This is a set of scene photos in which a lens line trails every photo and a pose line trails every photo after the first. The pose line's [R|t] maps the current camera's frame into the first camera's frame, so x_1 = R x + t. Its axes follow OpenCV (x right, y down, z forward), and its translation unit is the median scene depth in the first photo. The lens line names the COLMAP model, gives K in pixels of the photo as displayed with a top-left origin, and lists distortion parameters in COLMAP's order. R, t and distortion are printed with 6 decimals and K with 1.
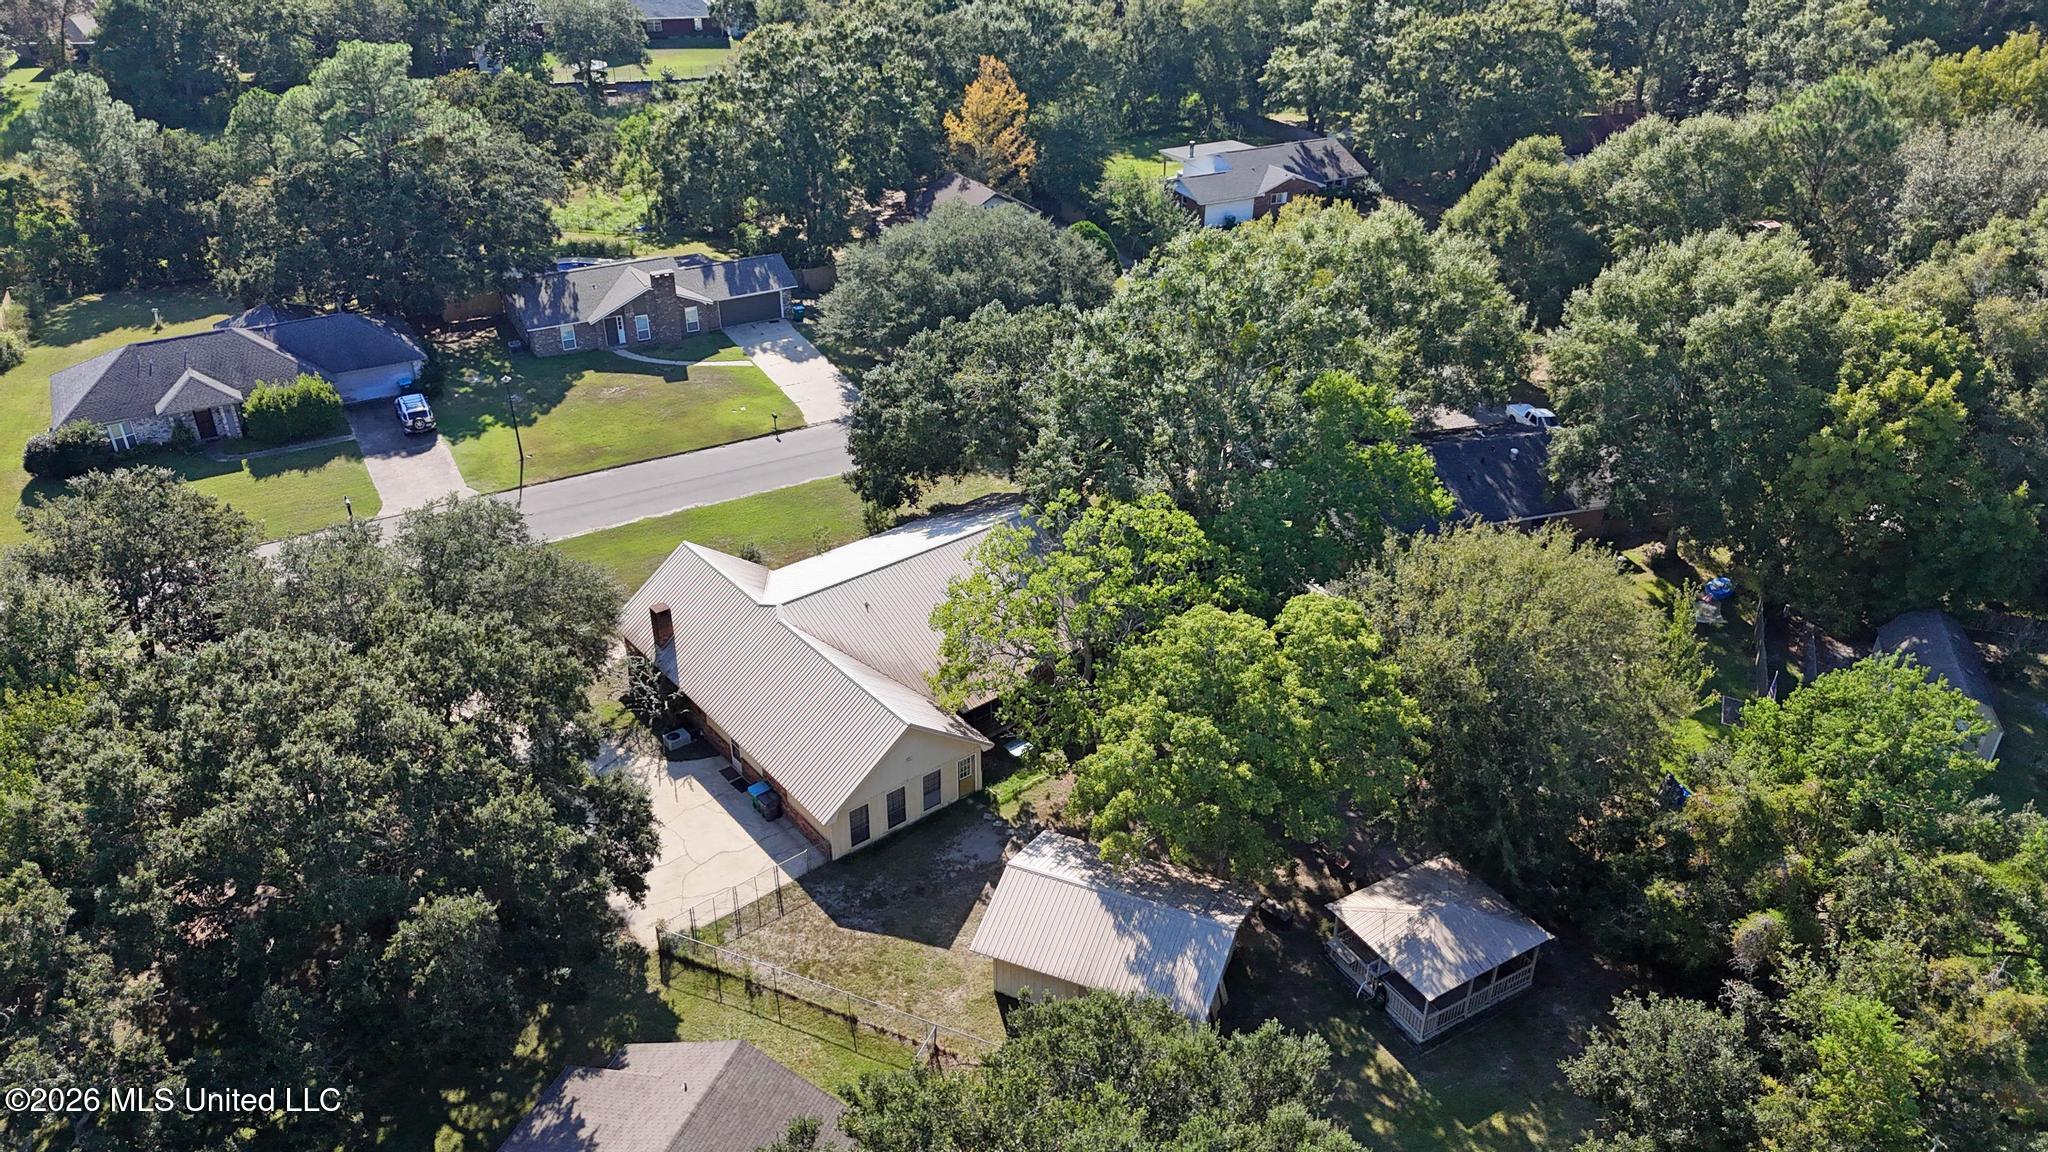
lens RADIAL K [[1490.1, 0, 1020.3], [0, 1490.1, 592.9], [0, 0, 1]] dist [0.080207, -0.081210]
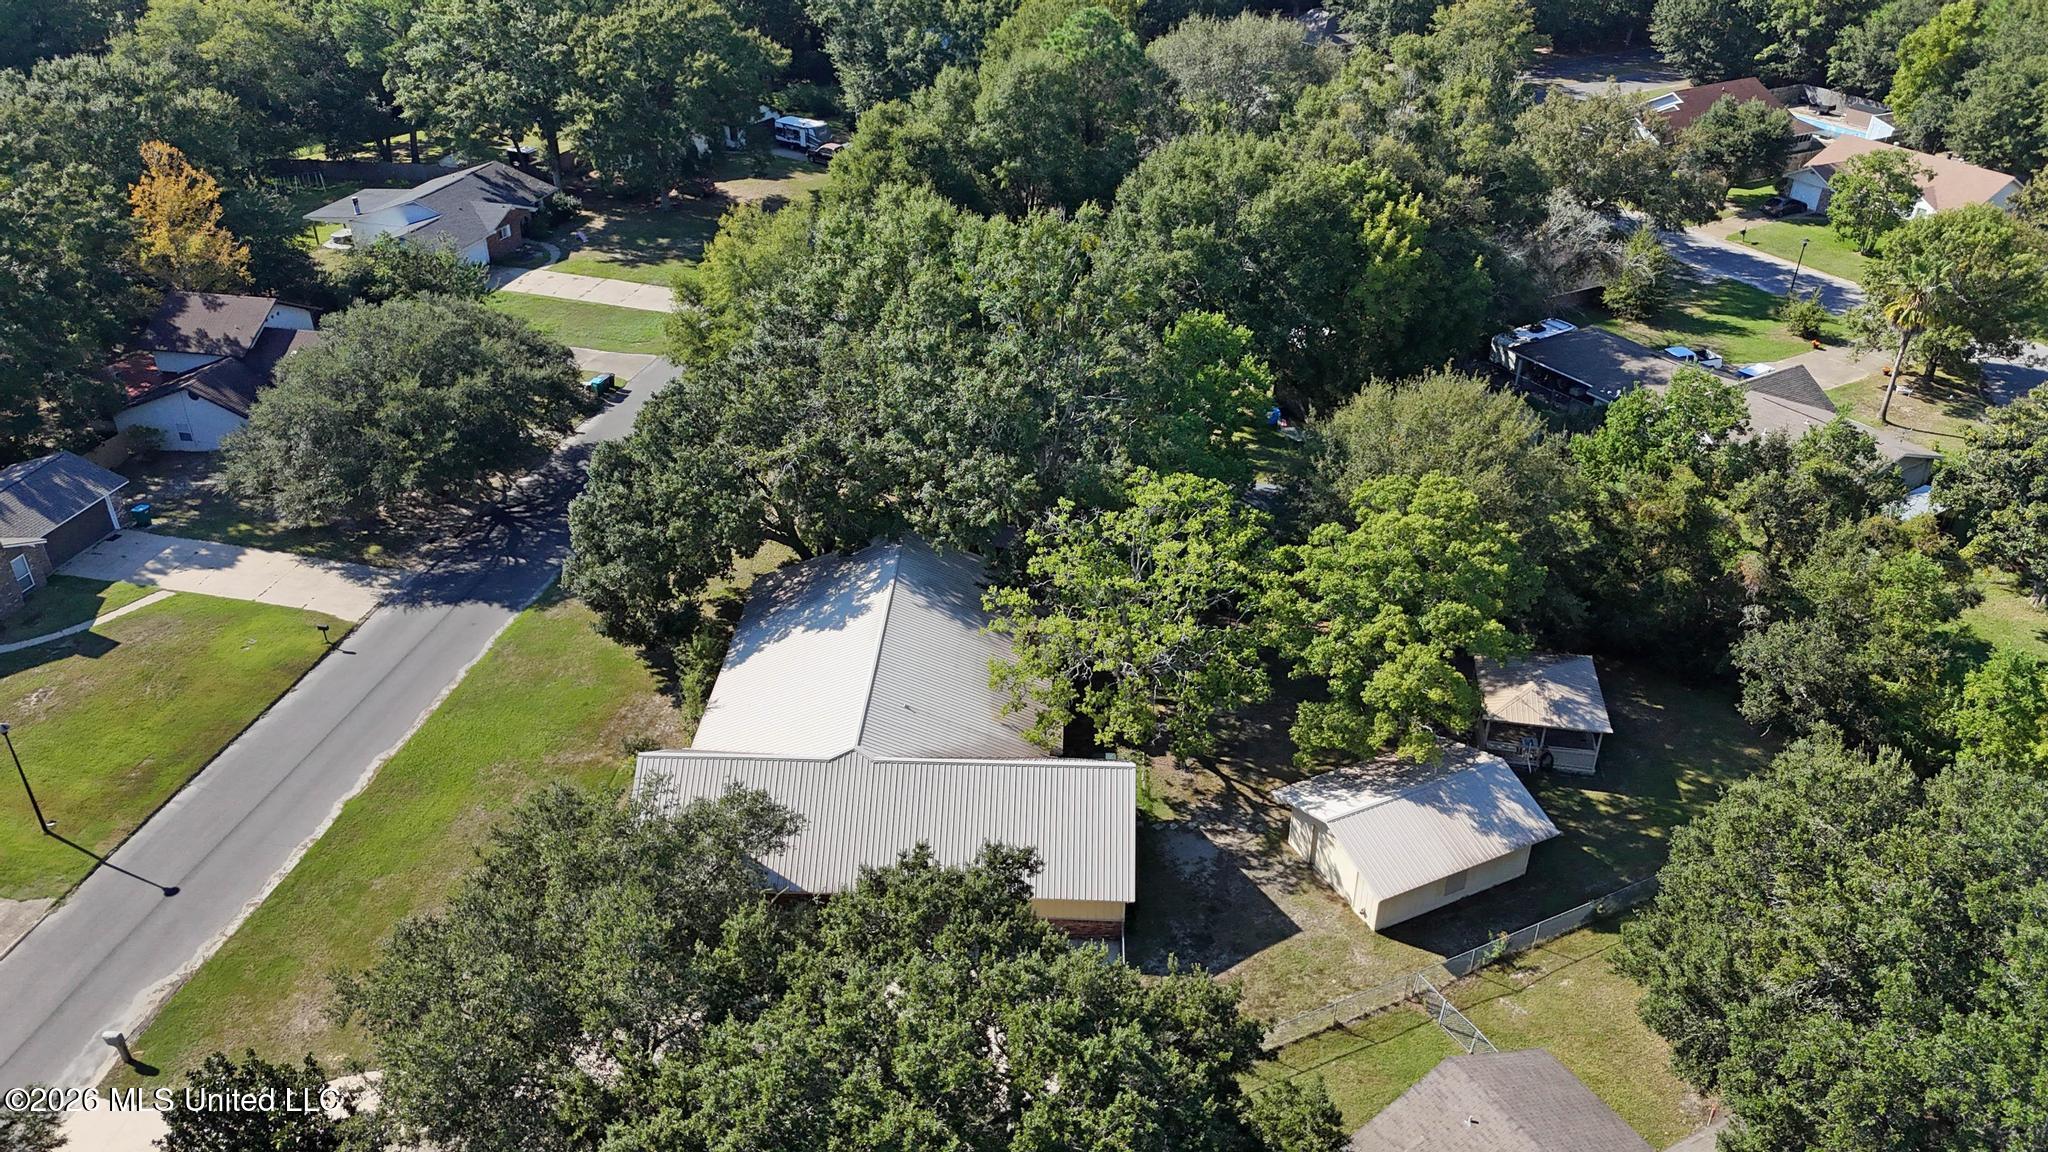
lens RADIAL K [[1490.1, 0, 1020.3], [0, 1490.1, 592.9], [0, 0, 1]] dist [0.080207, -0.081210]
pose [[0.652794, -0.396522, 0.645469, -0.782981], [0.390516, 0.906268, 0.161787, -0.222231], [-0.649120, 0.146452, 0.746455, 0.347351]]
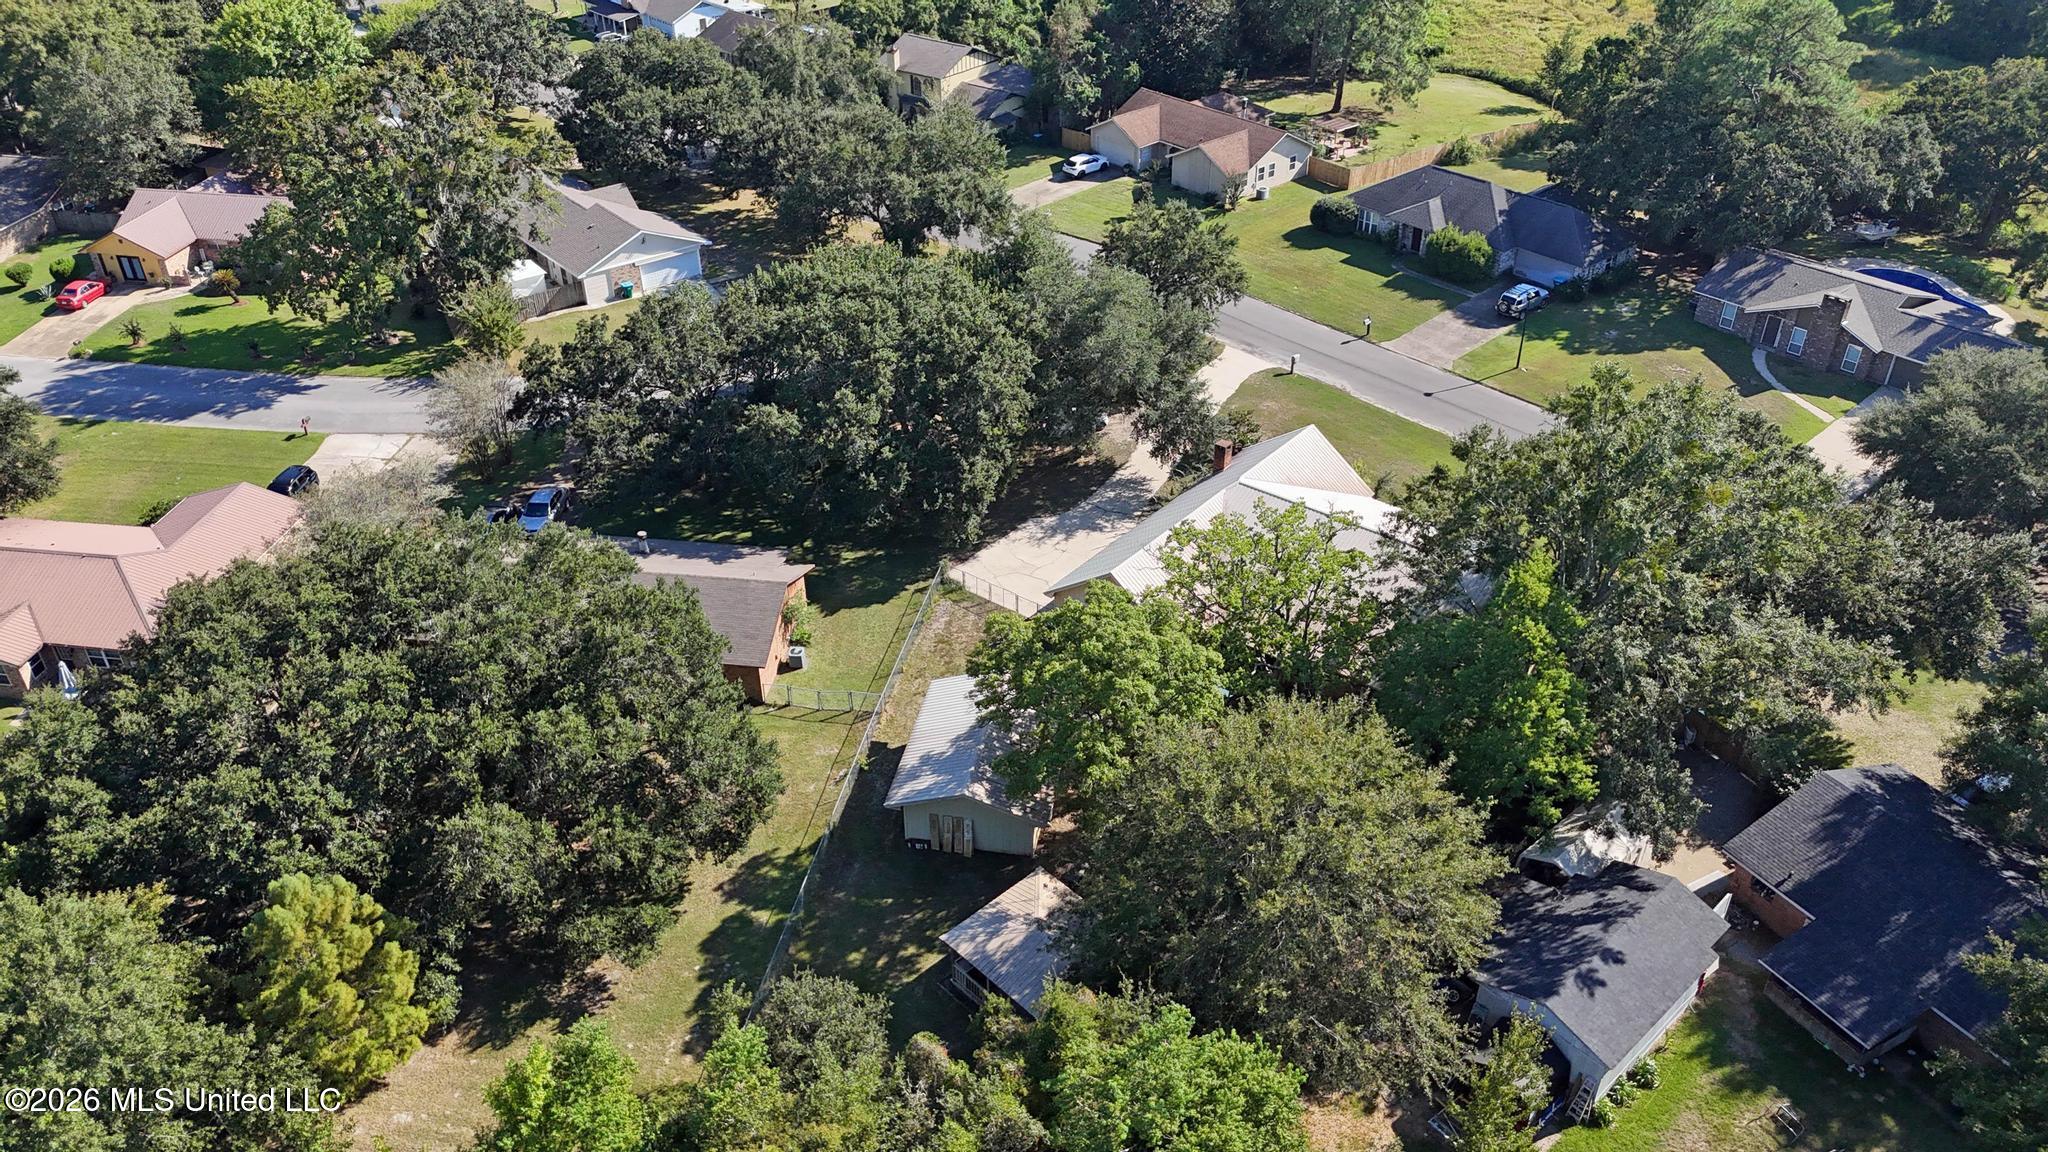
lens RADIAL K [[1490.1, 0, 1020.3], [0, 1490.1, 592.9], [0, 0, 1]] dist [0.080207, -0.081210]
pose [[0.208774, 0.546953, -0.810713, 1.003533], [-0.500178, 0.772073, 0.392078, -0.374007], [0.840378, 0.323645, 0.434763, 0.462017]]
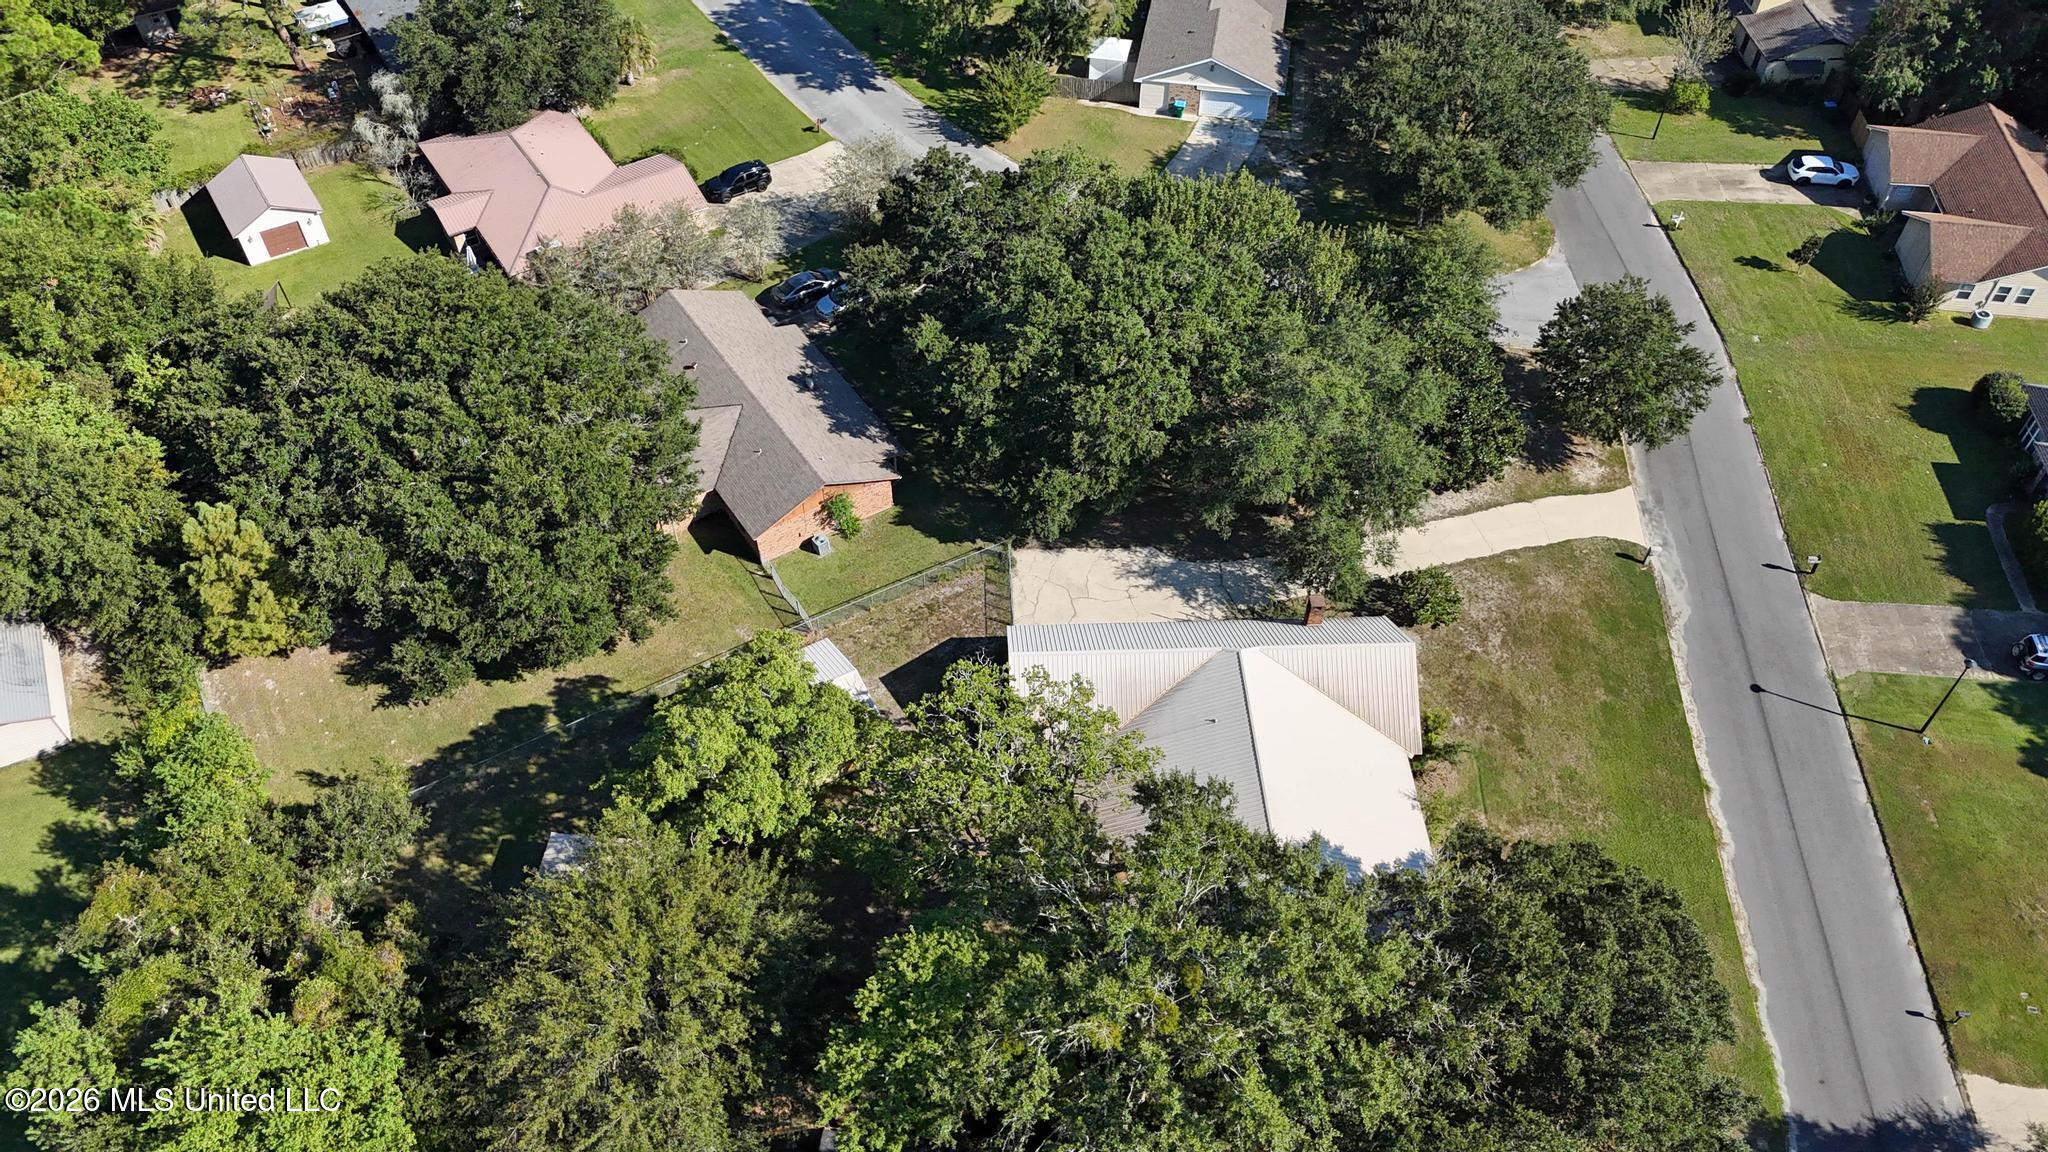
lens RADIAL K [[1490.1, 0, 1020.3], [0, 1490.1, 592.9], [0, 0, 1]] dist [0.080207, -0.081210]
pose [[-0.594076, 0.595215, -0.541103, 0.591461], [-0.428335, 0.335305, 0.839106, -1.027525], [0.680883, 0.730267, 0.055755, 1.005875]]
